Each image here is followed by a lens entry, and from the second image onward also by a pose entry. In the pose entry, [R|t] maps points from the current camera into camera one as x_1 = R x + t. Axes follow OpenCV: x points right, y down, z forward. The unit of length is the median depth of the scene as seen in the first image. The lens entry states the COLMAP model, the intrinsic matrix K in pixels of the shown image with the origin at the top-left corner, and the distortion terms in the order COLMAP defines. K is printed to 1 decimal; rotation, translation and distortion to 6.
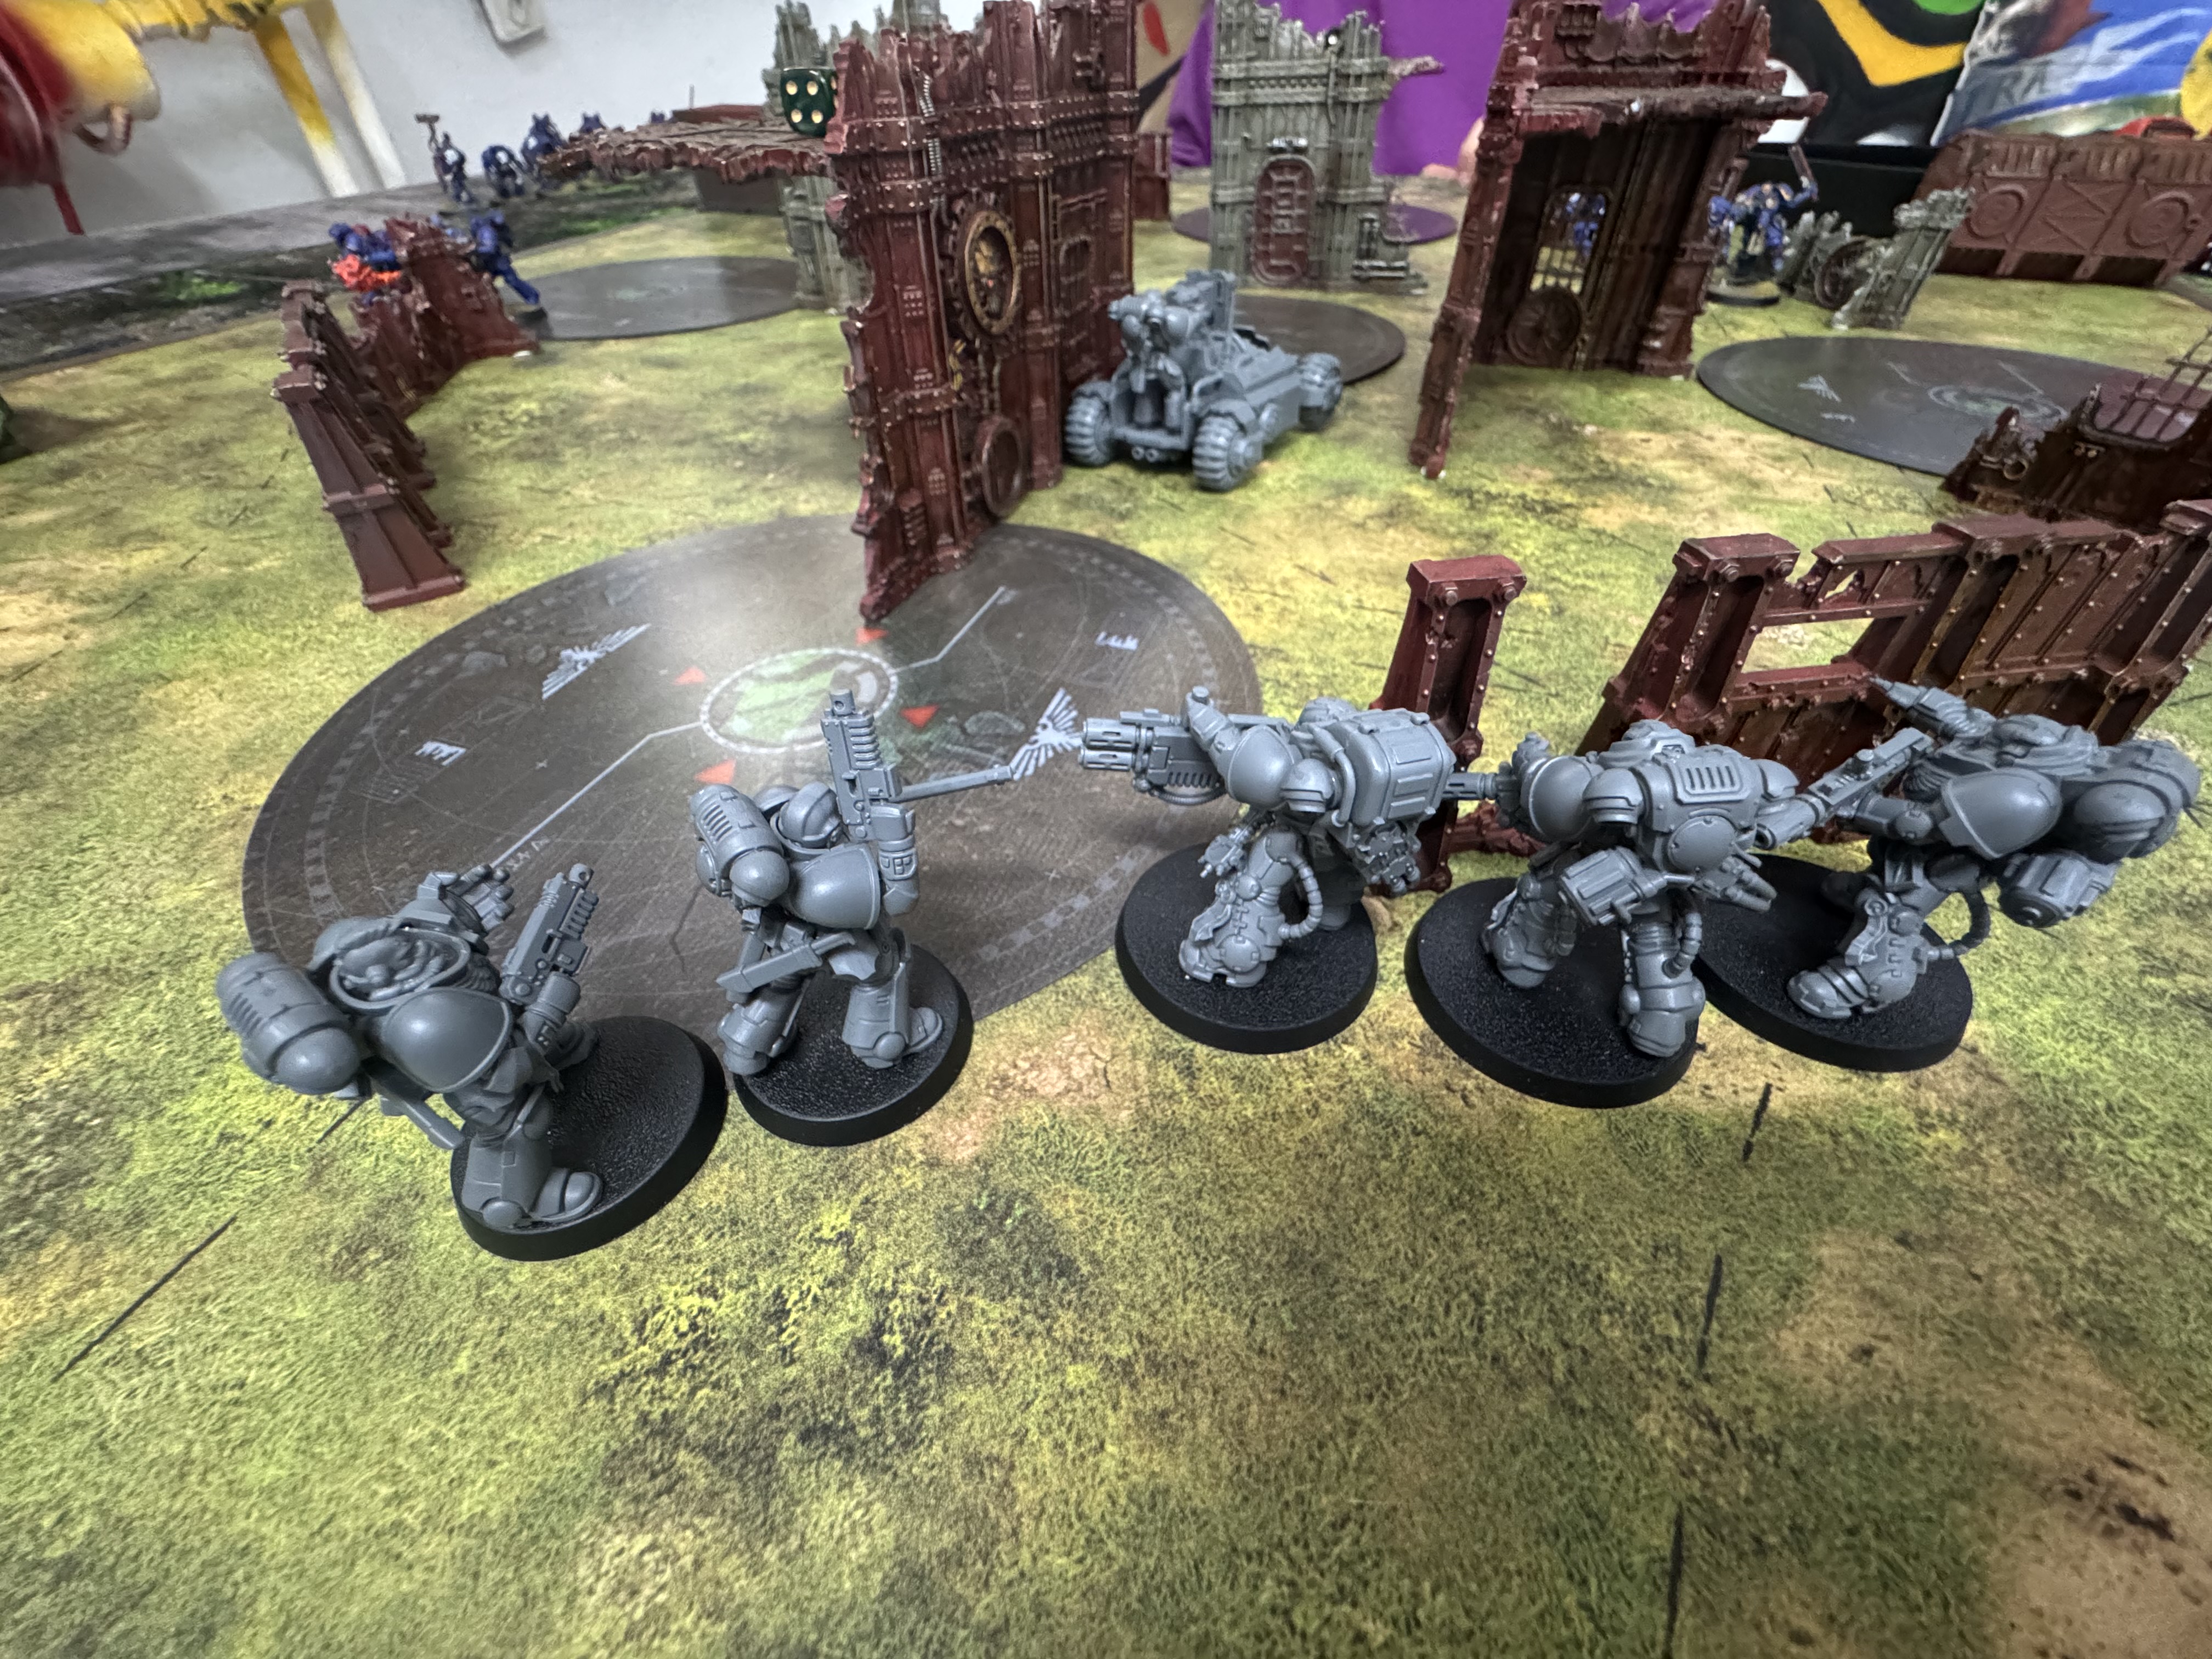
lens RADIAL K [[886.3, 0, 1116.9], [0, 886.3, 823.4], [0, 0, 1]] dist [-0.000886, -0.001233]
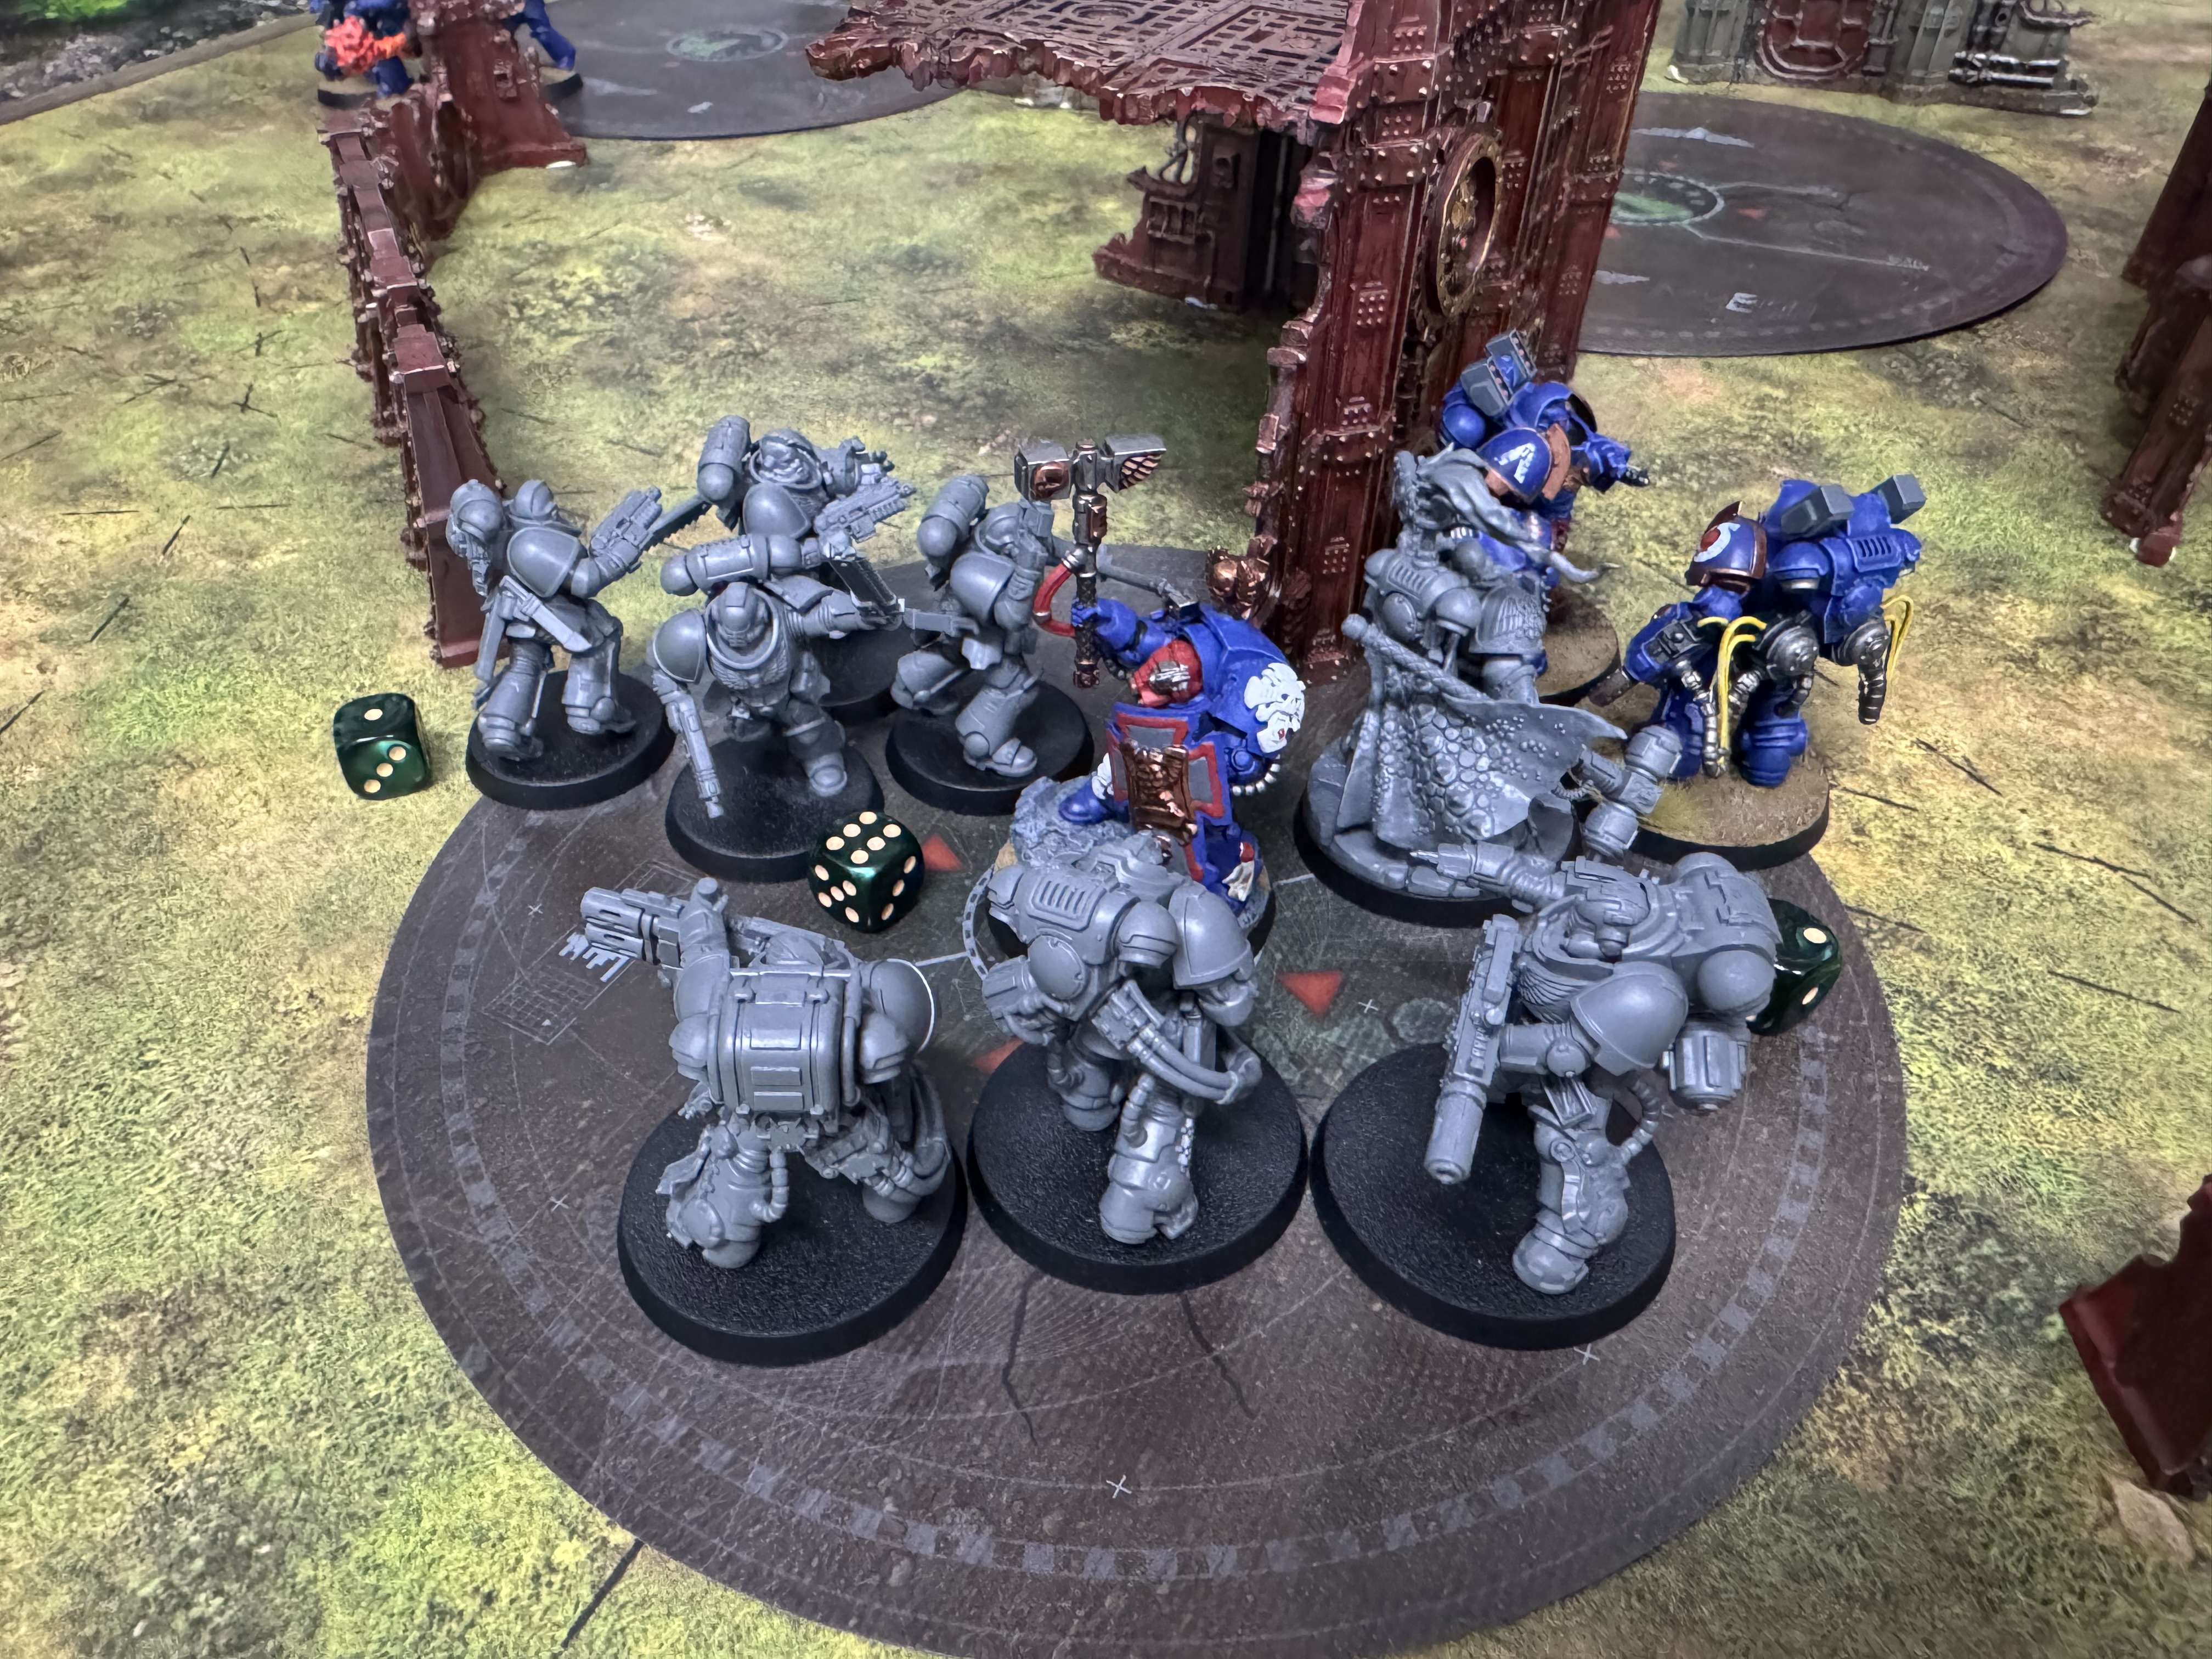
lens RADIAL K [[1572.2, 0, 1007.9], [0, 1572.2, 820.0], [0, 0, 1]] dist [0.007858, -0.014674]
pose [[0.981306, 0.118923, -0.151315, -0.185213], [-0.120935, 0.992652, -0.004134, -0.138687], [0.149711, 0.022356, 0.988477, -0.084834]]
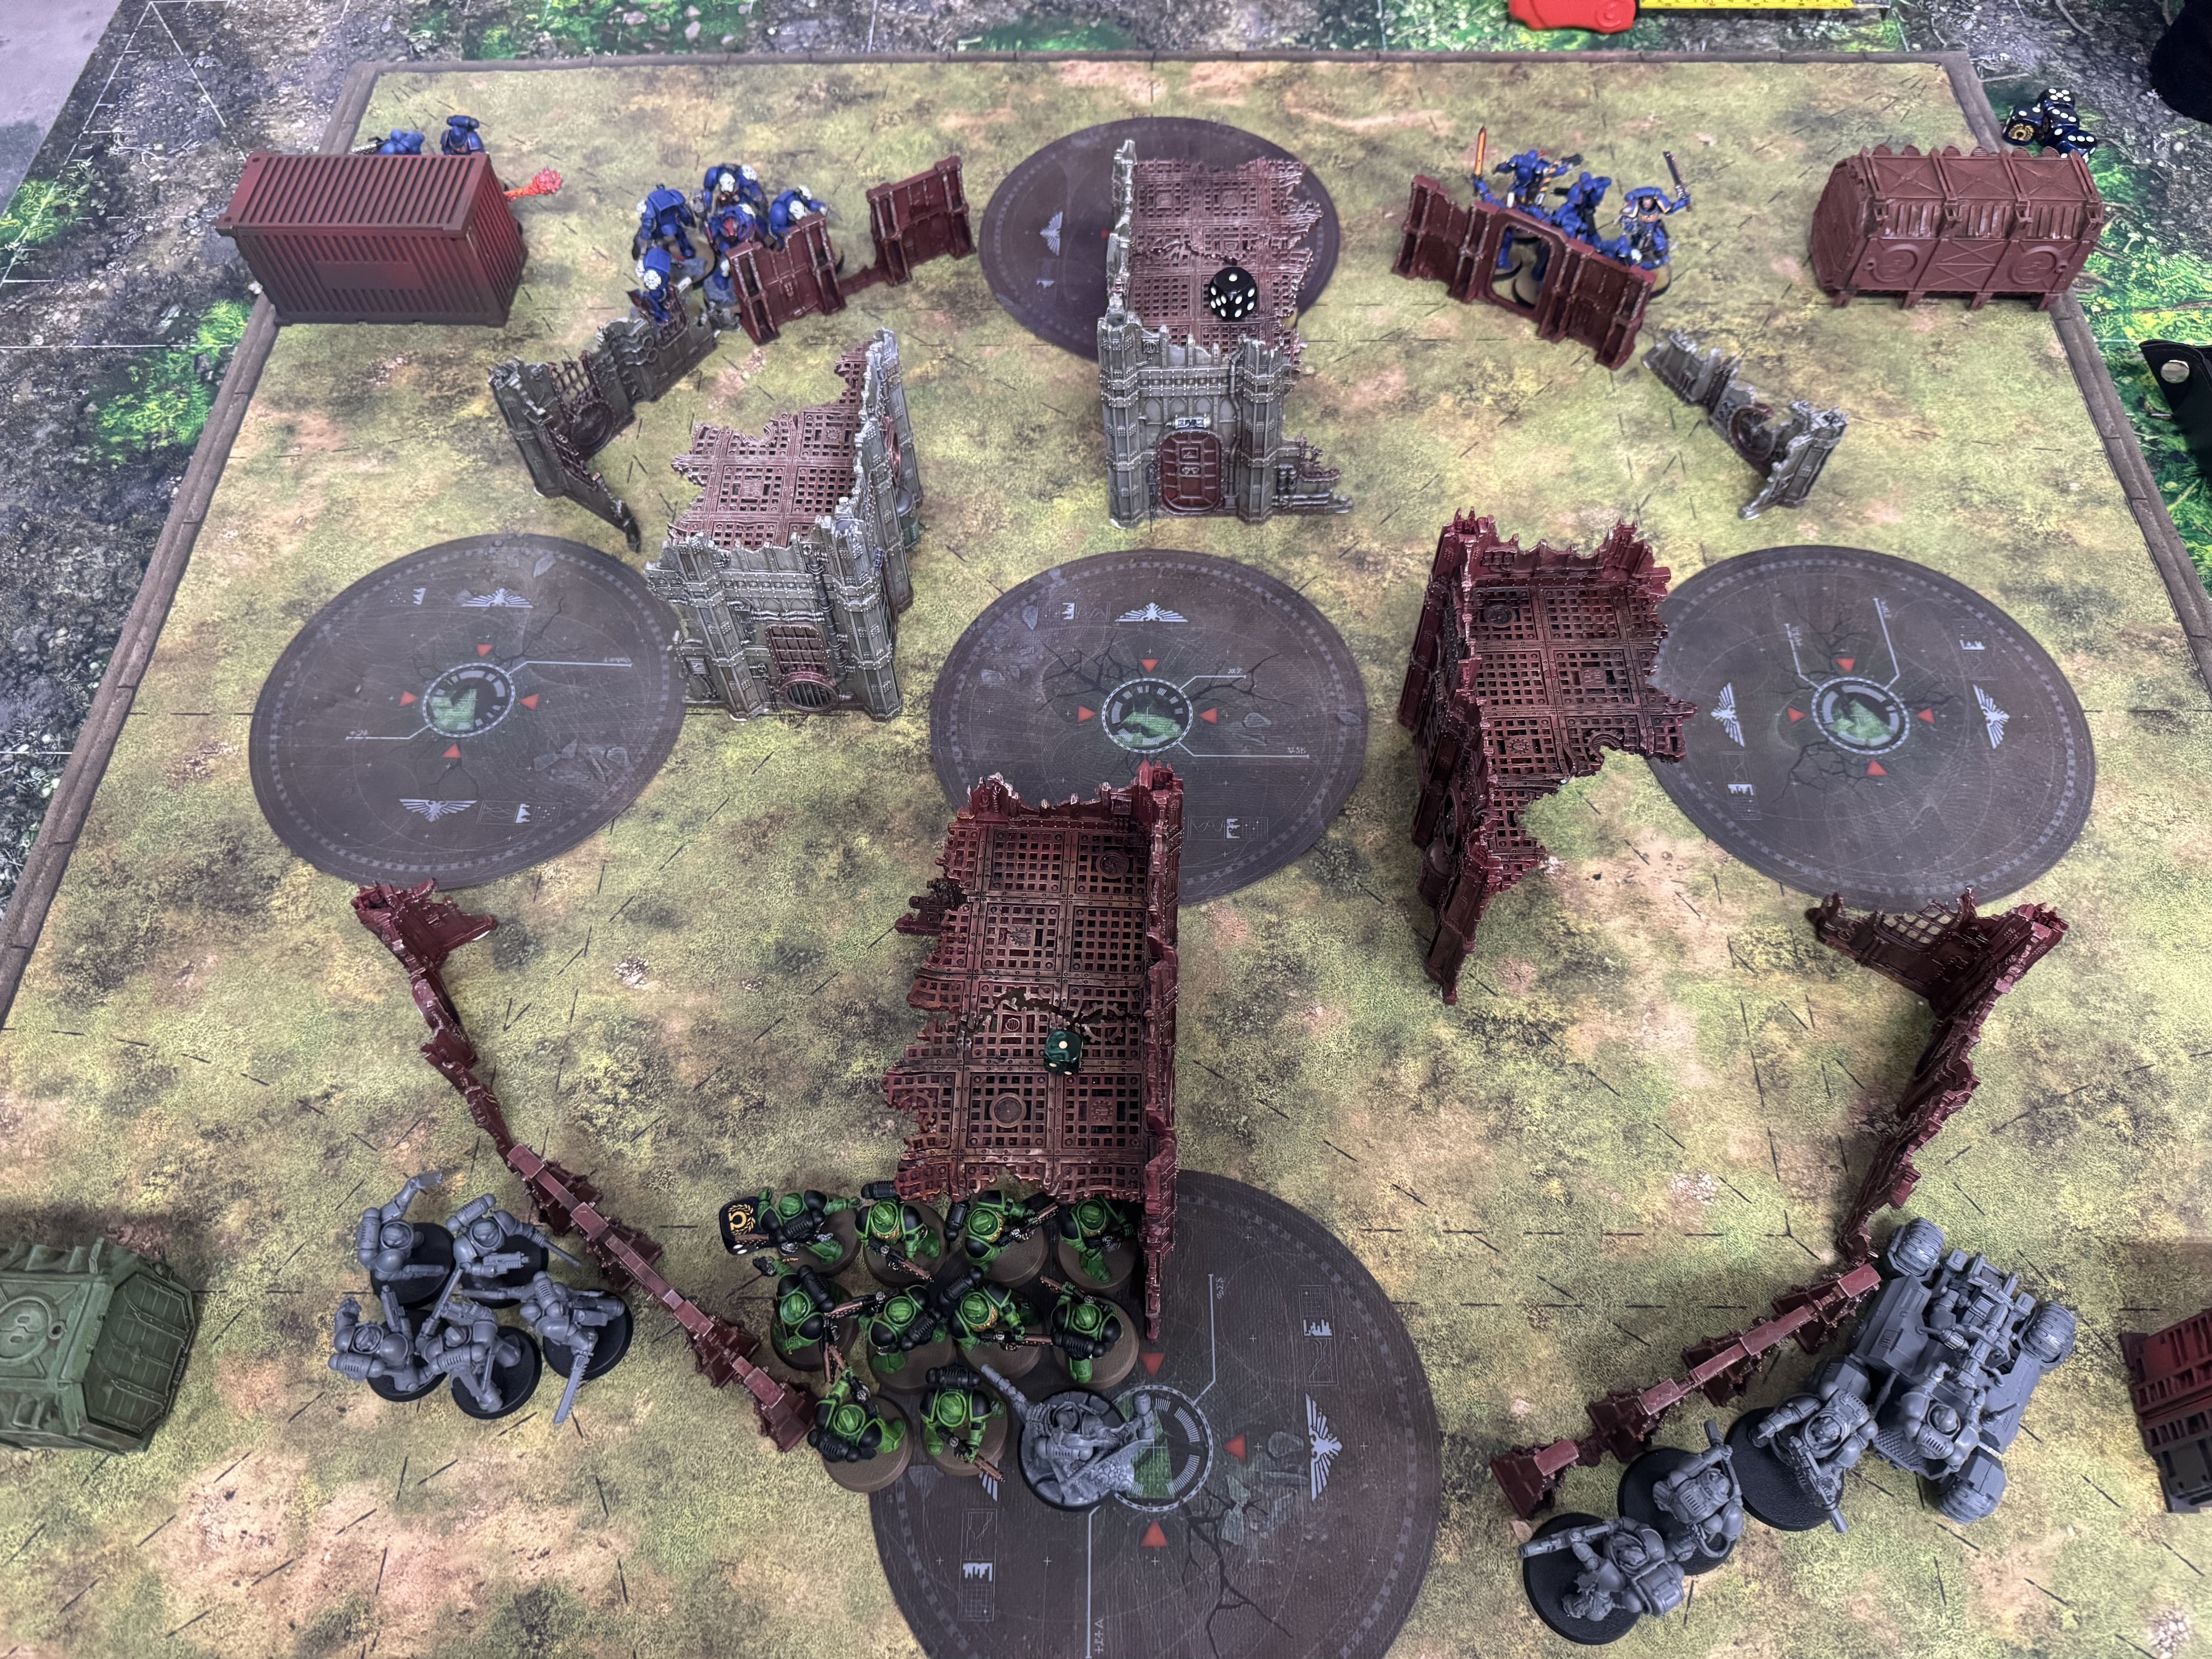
lens RADIAL K [[1572.2, 0, 1106.1], [0, 1572.2, 825.8], [0, 0, 1]] dist [0.007858, -0.014674]
pose [[0.950630, -0.267197, 0.157826, -0.405265], [0.213172, 0.931851, 0.293617, -1.411626], [-0.225524, -0.245477, 0.942804, -0.956888]]
